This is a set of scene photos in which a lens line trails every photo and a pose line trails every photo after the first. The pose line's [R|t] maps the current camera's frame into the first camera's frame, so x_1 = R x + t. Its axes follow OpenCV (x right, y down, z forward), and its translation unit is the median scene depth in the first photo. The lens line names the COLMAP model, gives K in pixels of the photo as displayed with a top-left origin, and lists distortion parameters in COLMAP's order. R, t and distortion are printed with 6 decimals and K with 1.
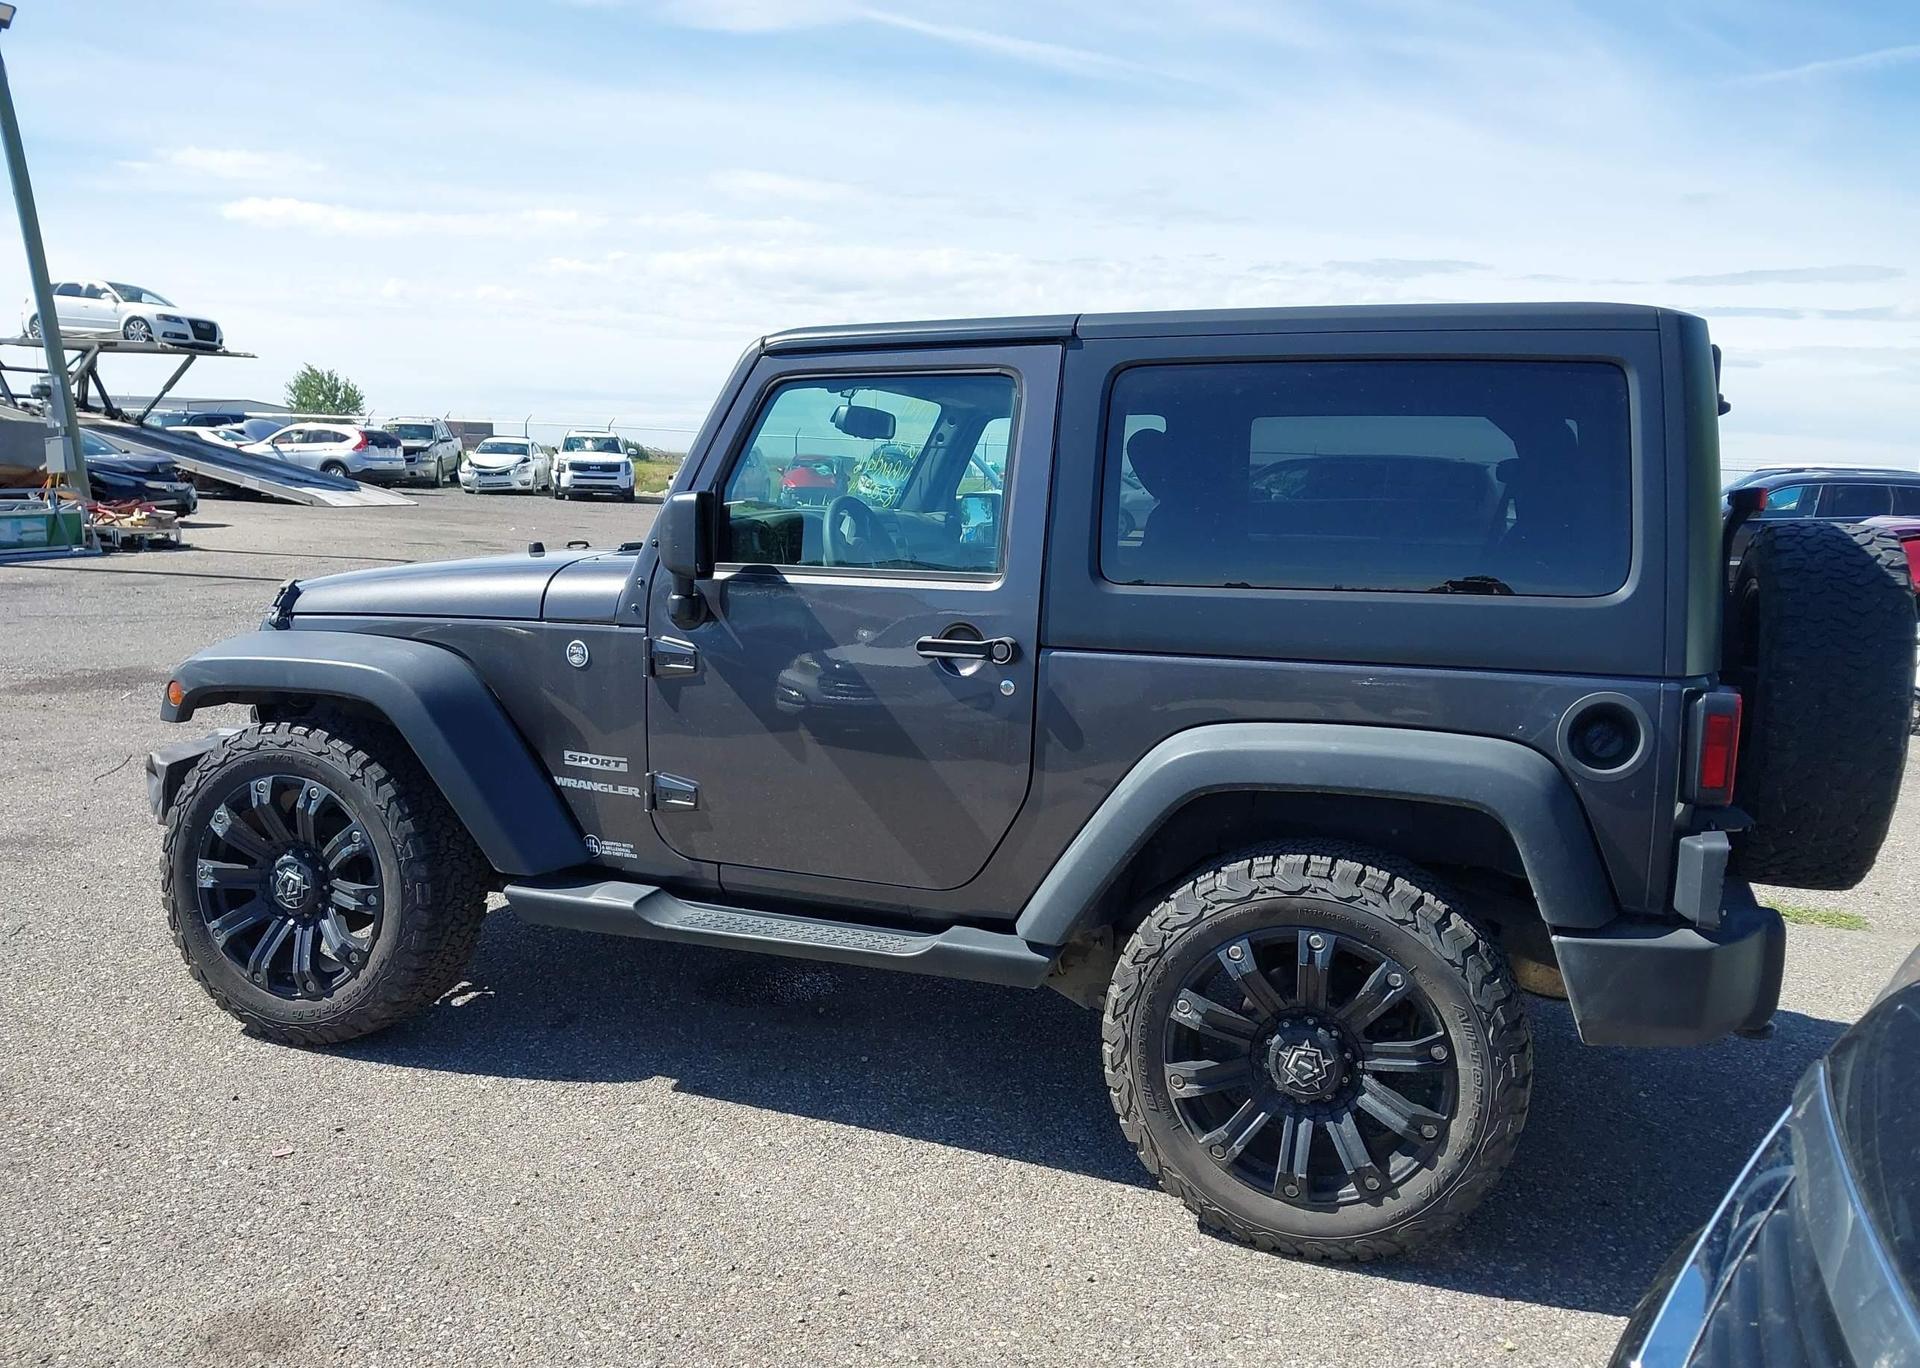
lens RADIAL K [[1542.3, 0, 967.0], [0, 1542.3, 651.5], [0, 0, 1]] dist [0.004687, -0.005856]
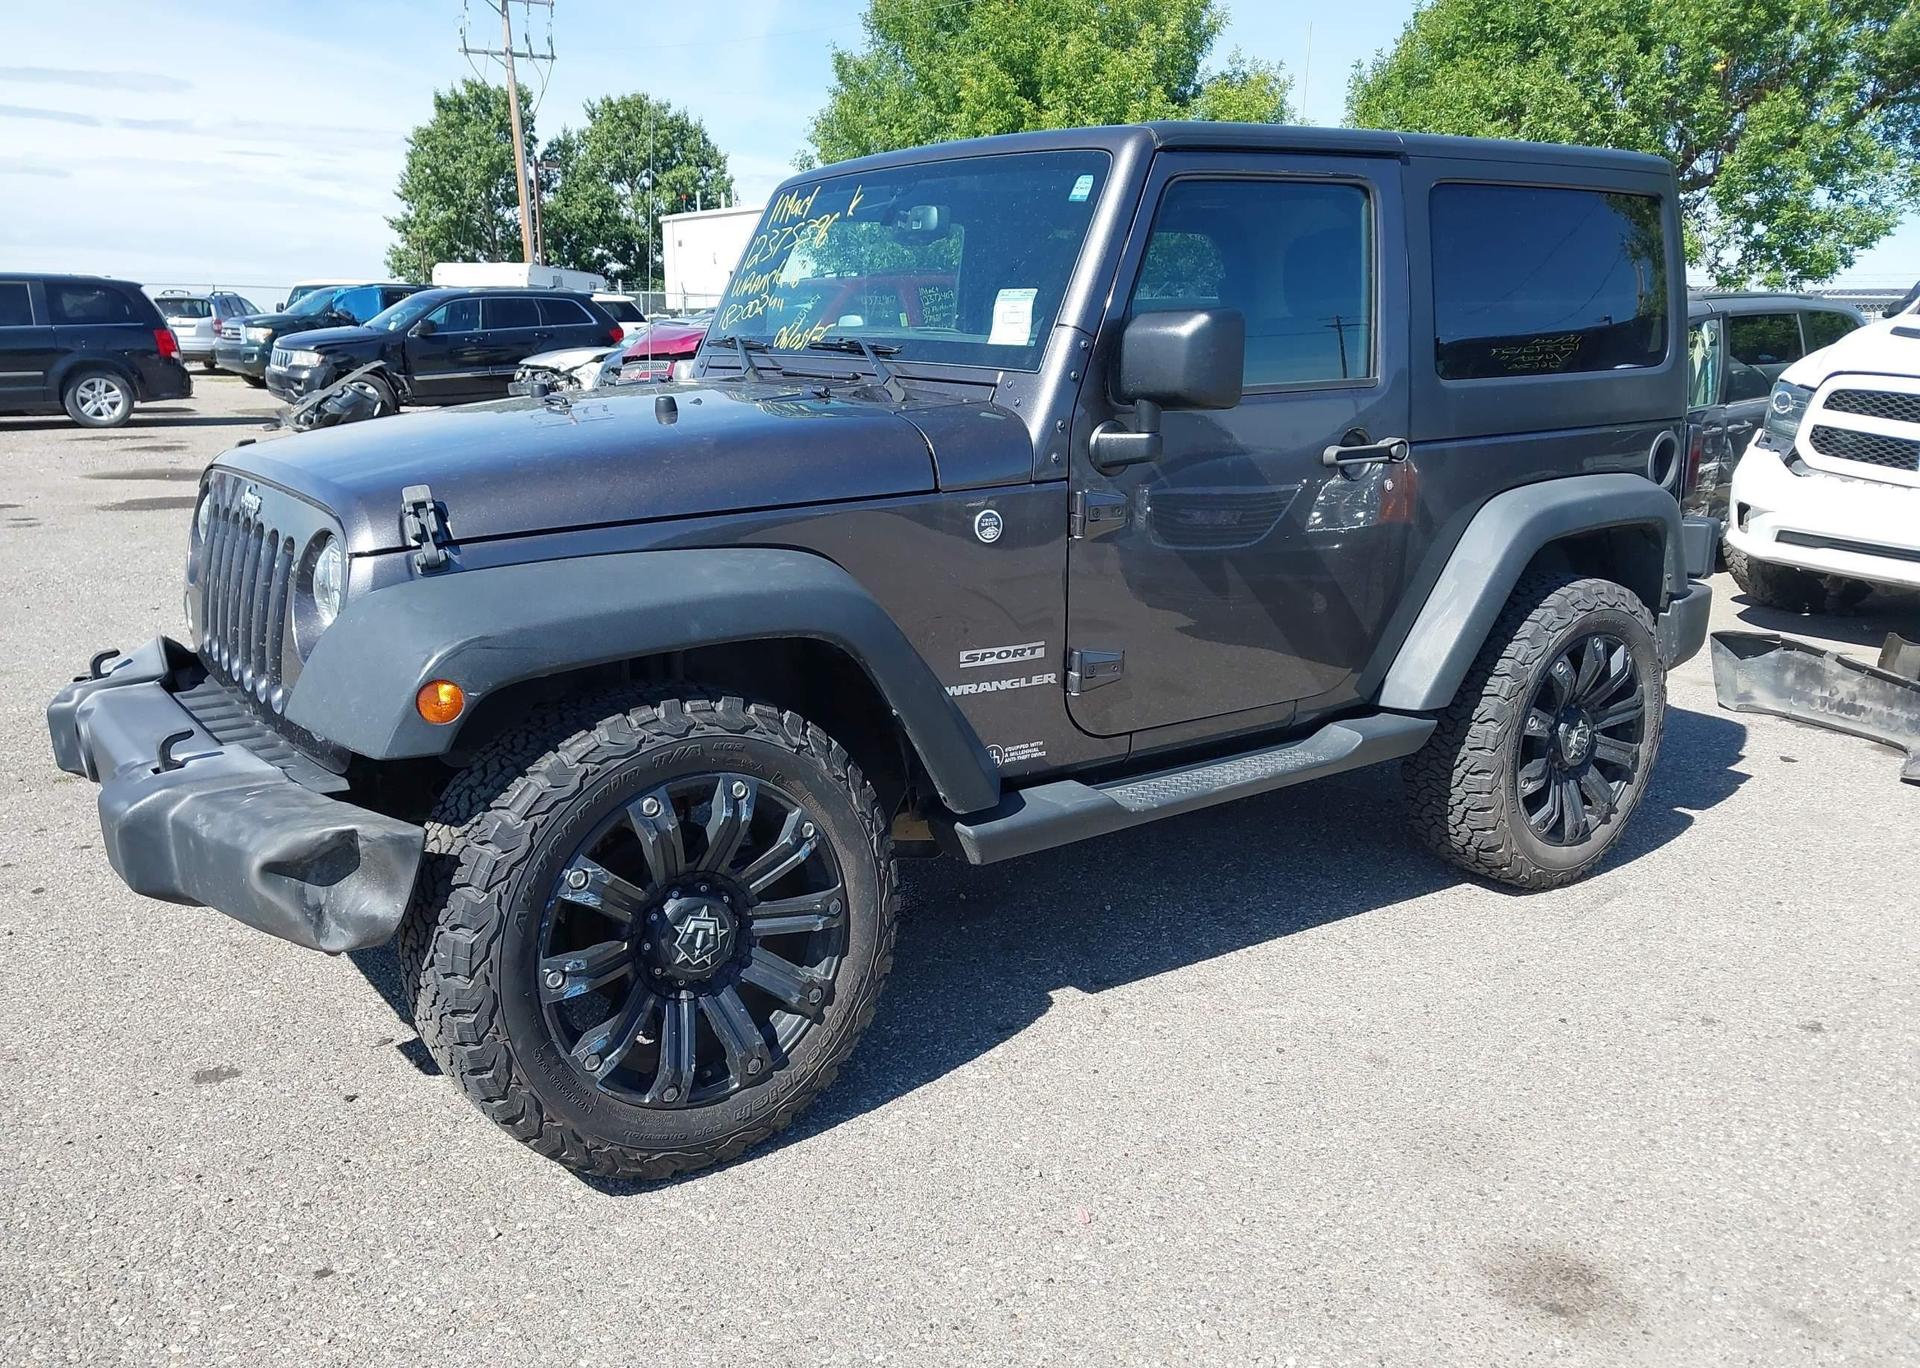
lens RADIAL K [[1557.2, 0, 960.0], [0, 1557.2, 684.0], [0, 0, 1]] dist [0.034119, -0.051107]
pose [[0.551640, -0.216327, 0.805541, -0.946561], [0.109761, 0.976210, 0.186995, -0.072493], [-0.826829, -0.014737, 0.562261, 0.566860]]
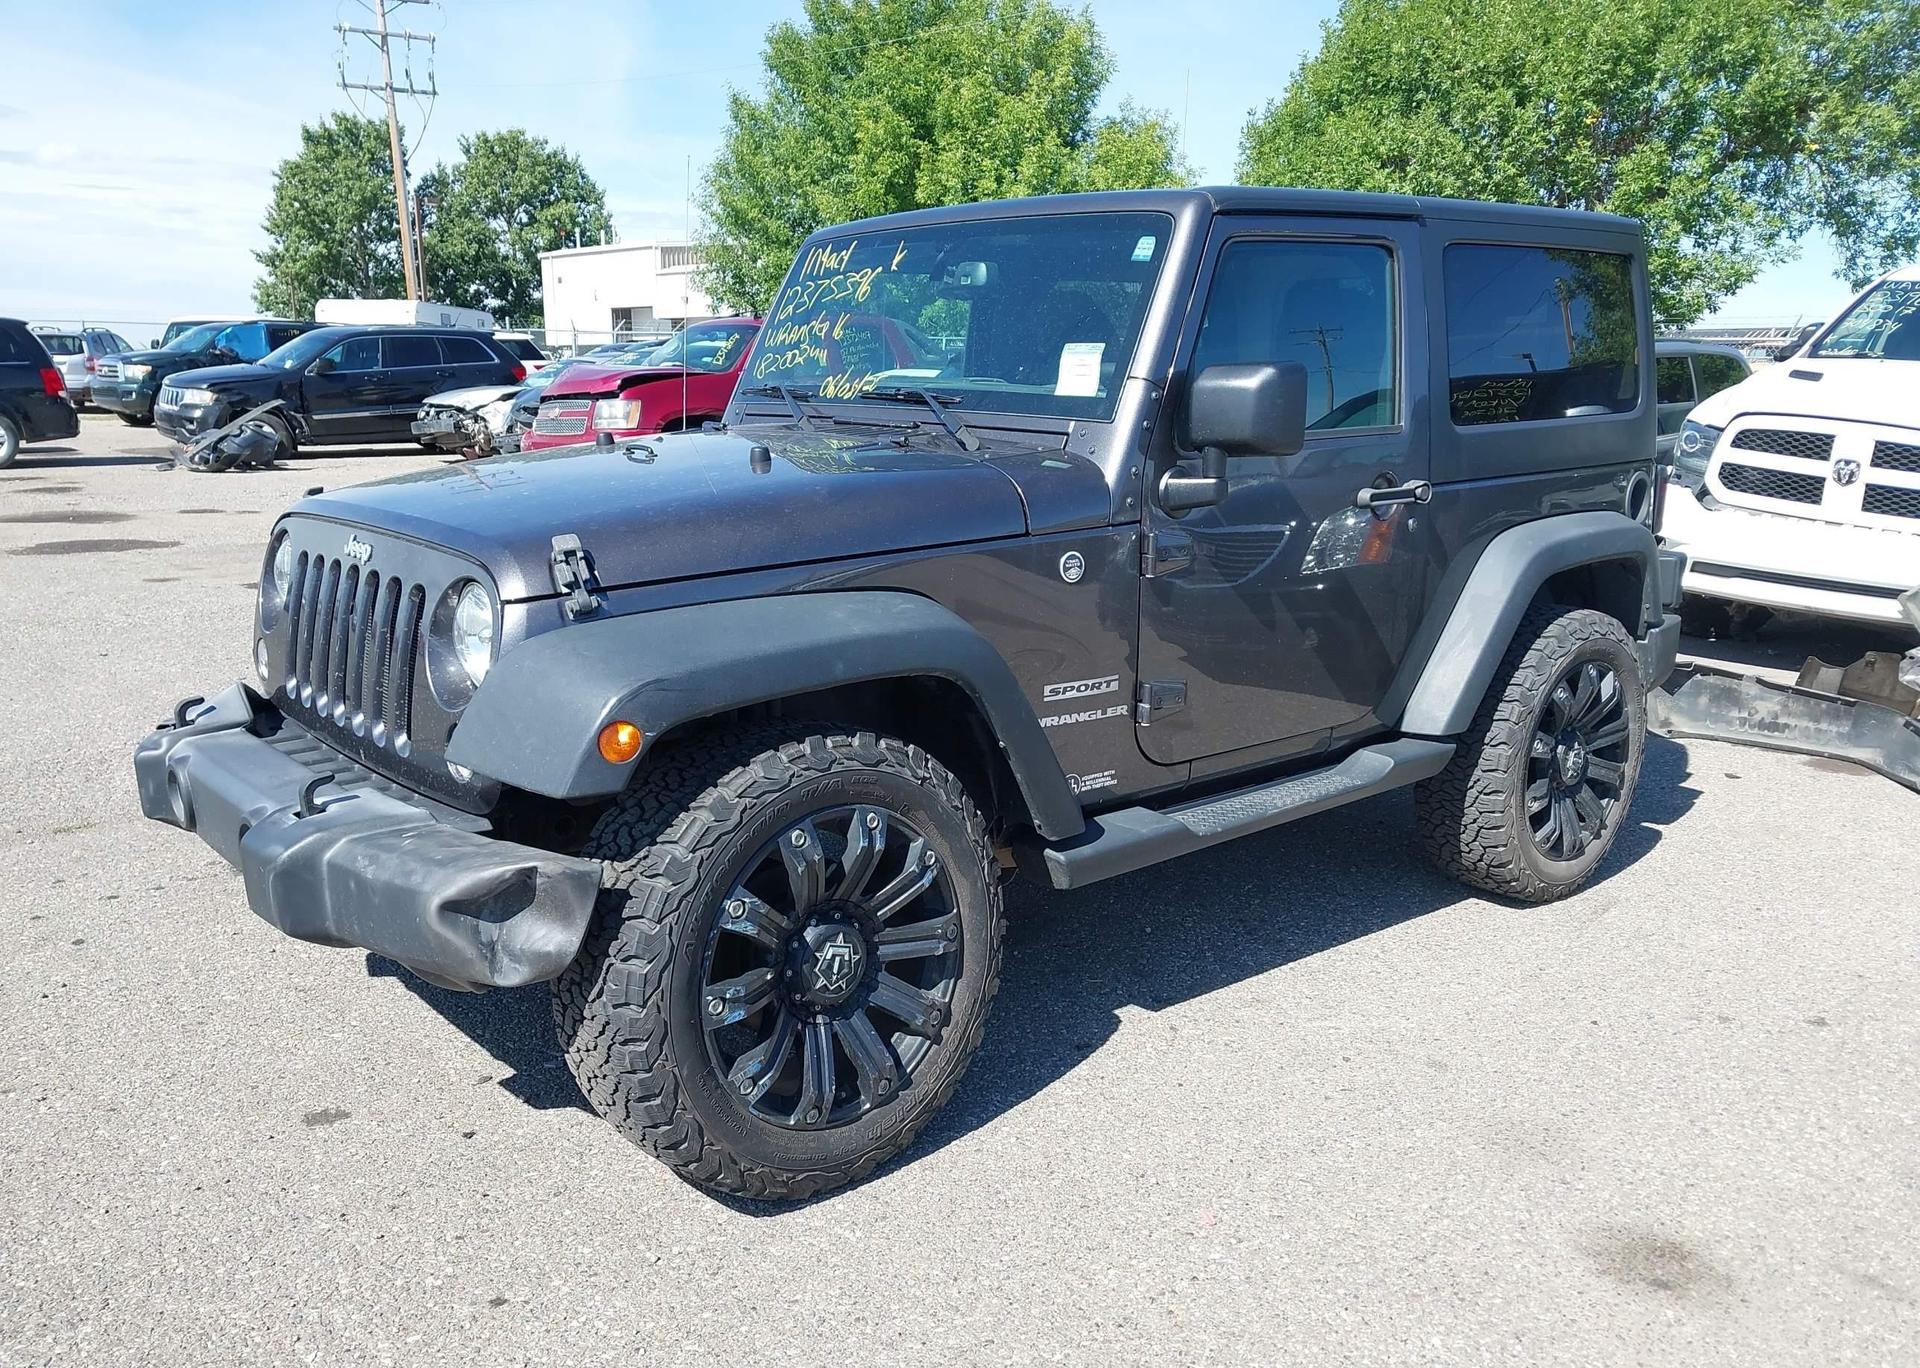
lens RADIAL K [[1555.0, 0, 960.7], [0, 1555.0, 679.0], [0, 0, 1]] dist [0.048521, -0.073637]
pose [[0.484075, -0.203408, 0.851056, -1.038718], [0.111123, 0.979022, 0.170786, -0.092378], [-0.867942, 0.011899, 0.496523, 0.641929]]
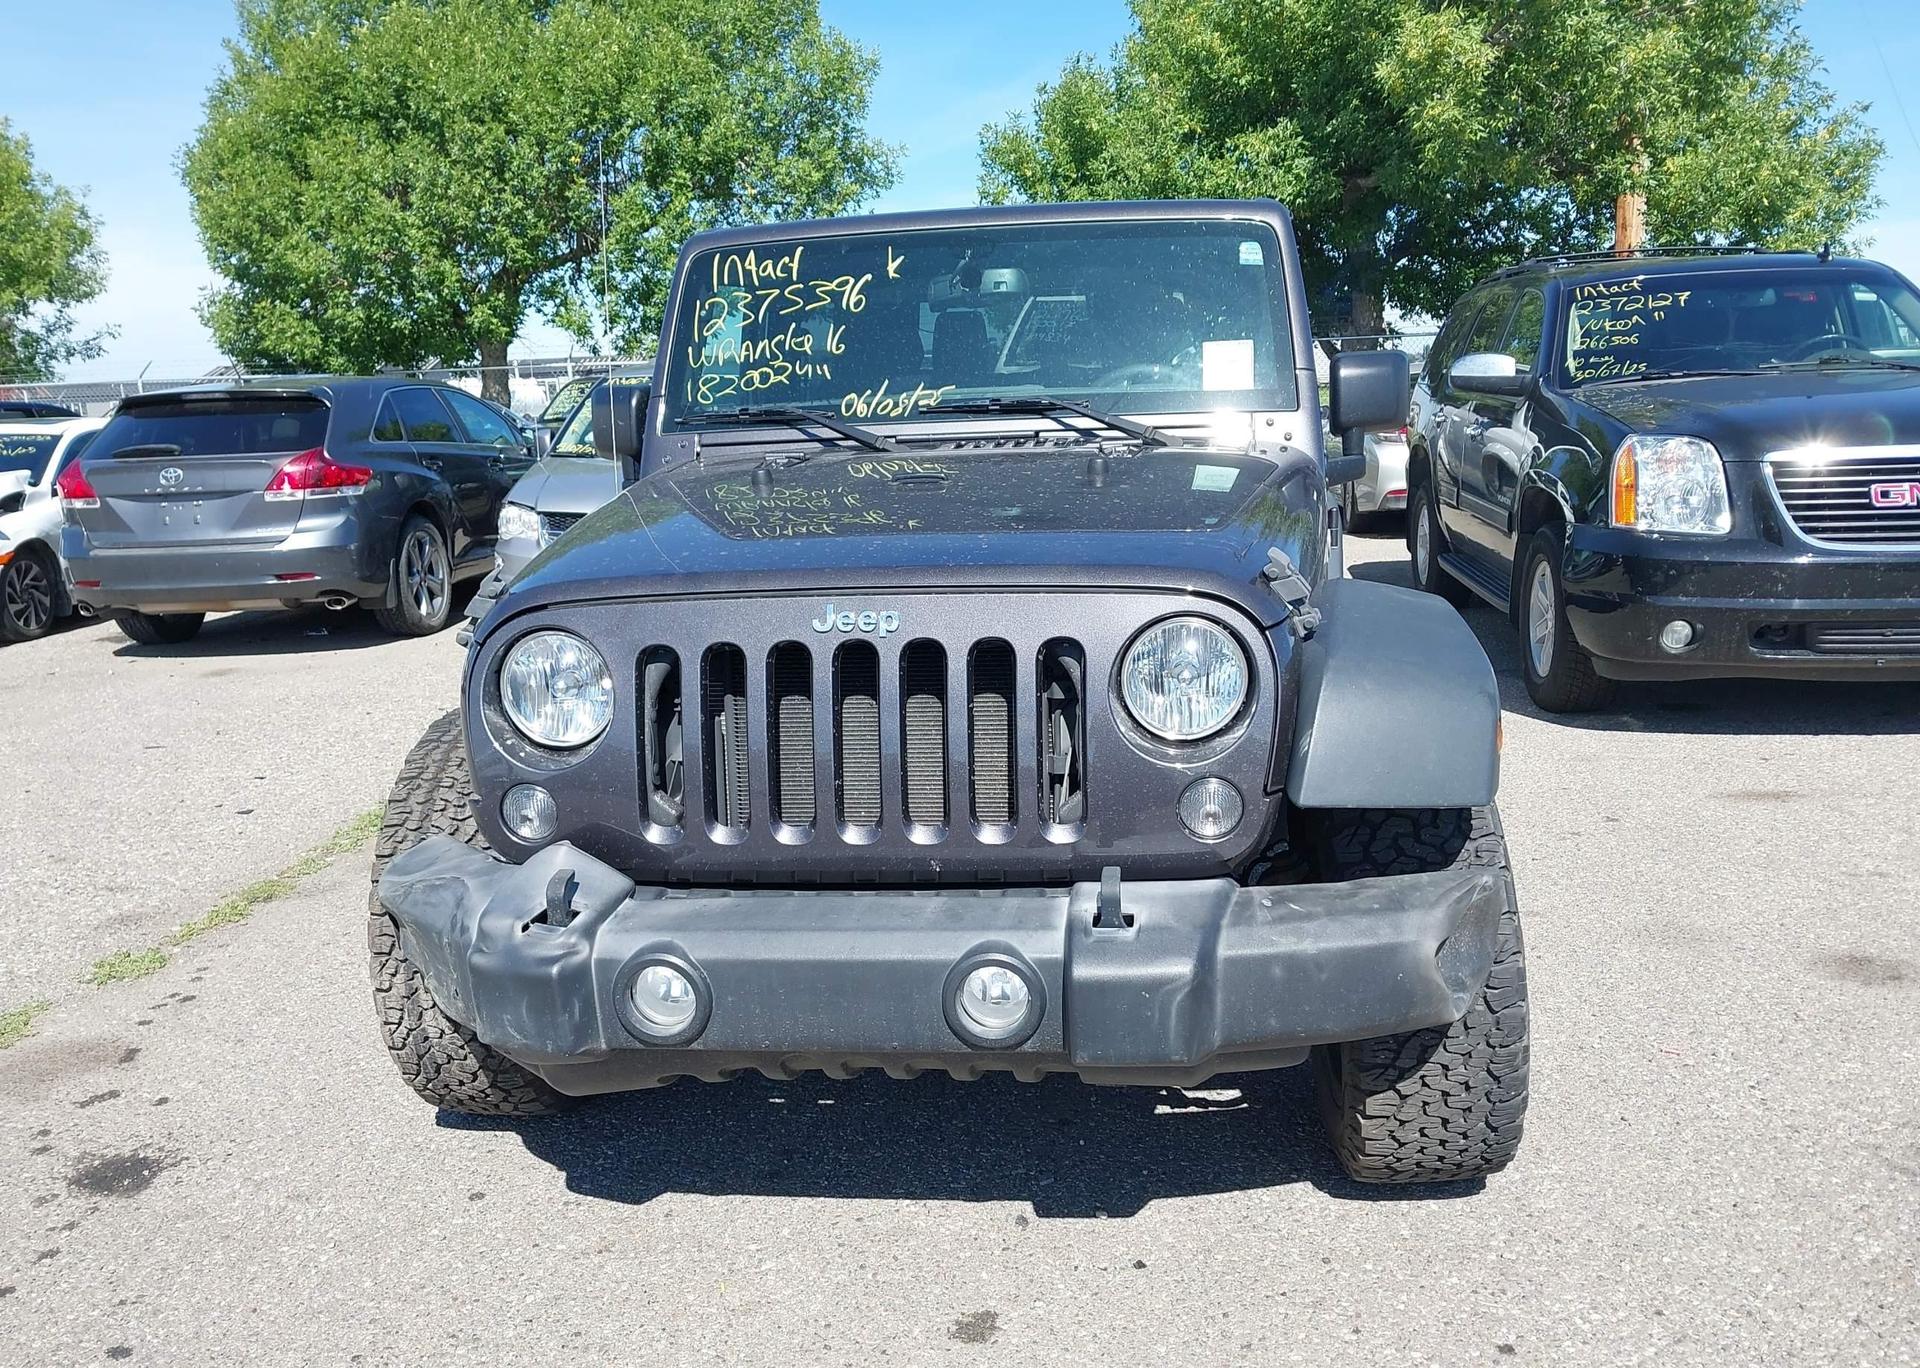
lens RADIAL K [[1536.8, 0, 960.0], [0, 1536.8, 684.0], [0, 0, 1]] dist [0.006560, -0.005891]
pose [[-0.229015, -0.216027, 0.949149, -1.098619], [0.143592, 0.956899, 0.252438, -0.183771], [-0.962774, 0.194102, -0.188125, 1.413959]]
